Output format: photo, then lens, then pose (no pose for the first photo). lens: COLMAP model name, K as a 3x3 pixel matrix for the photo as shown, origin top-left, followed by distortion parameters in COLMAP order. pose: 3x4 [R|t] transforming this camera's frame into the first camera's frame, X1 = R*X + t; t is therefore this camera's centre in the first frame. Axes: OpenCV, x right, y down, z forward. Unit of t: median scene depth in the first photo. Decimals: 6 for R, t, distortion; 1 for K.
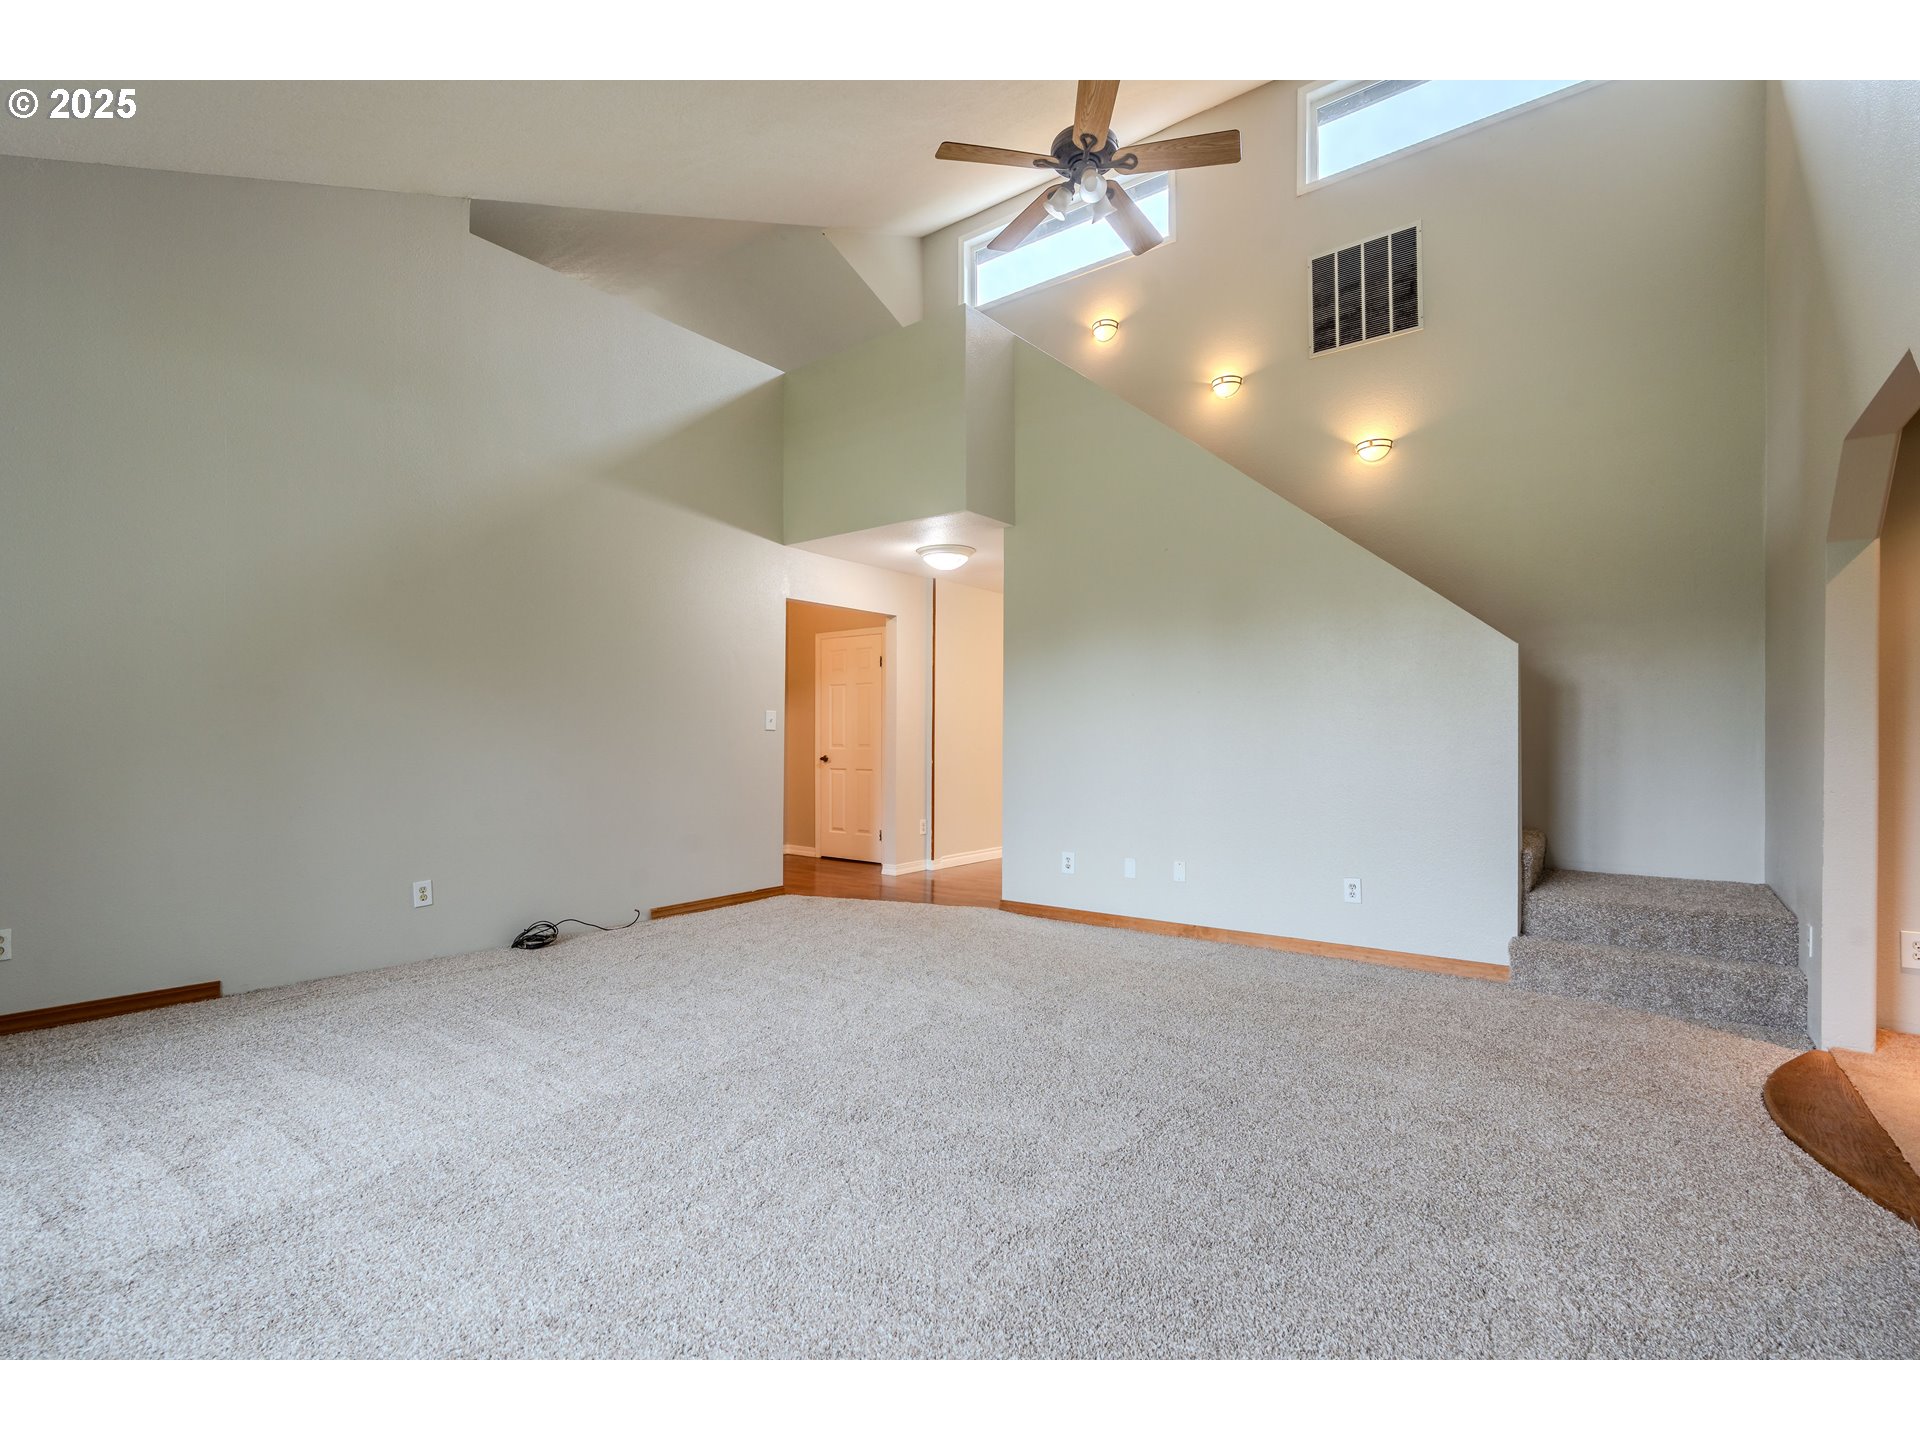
lens RADIAL K [[863.6, 0, 960.0], [0, 863.6, 720.0], [0, 0, 1]] dist [0.000133, -0.000044]
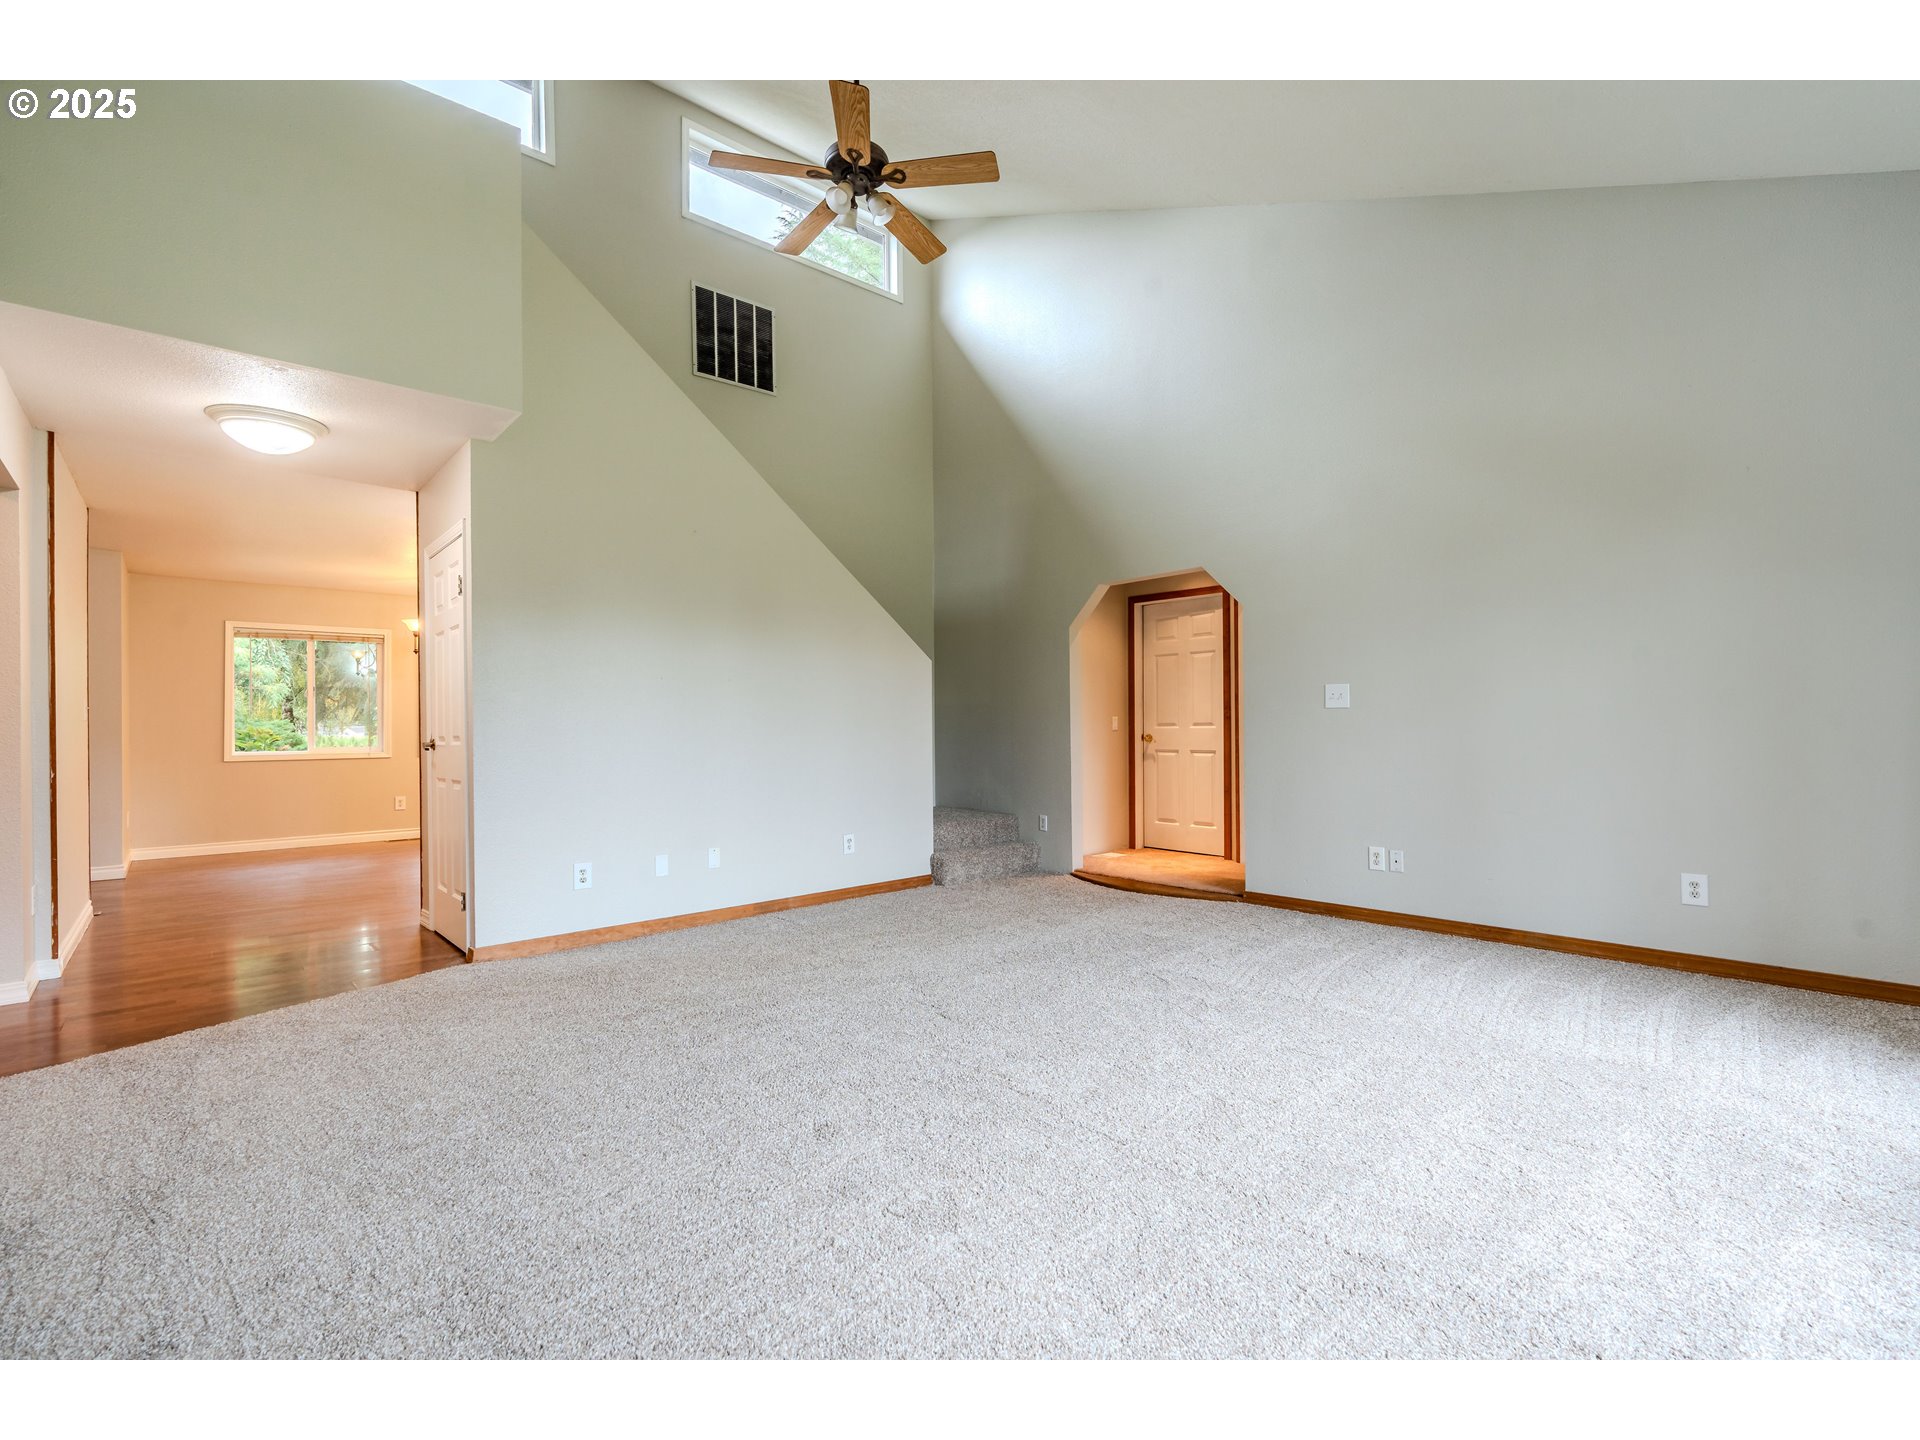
lens RADIAL K [[863.6, 0, 960.0], [0, 863.6, 720.0], [0, 0, 1]] dist [0.000133, -0.000044]
pose [[0.217872, -0.001154, 0.975977, -0.614414], [-0.011844, 0.999923, 0.003826, 0.005517], [-0.975906, -0.012393, 0.217841, 0.458830]]
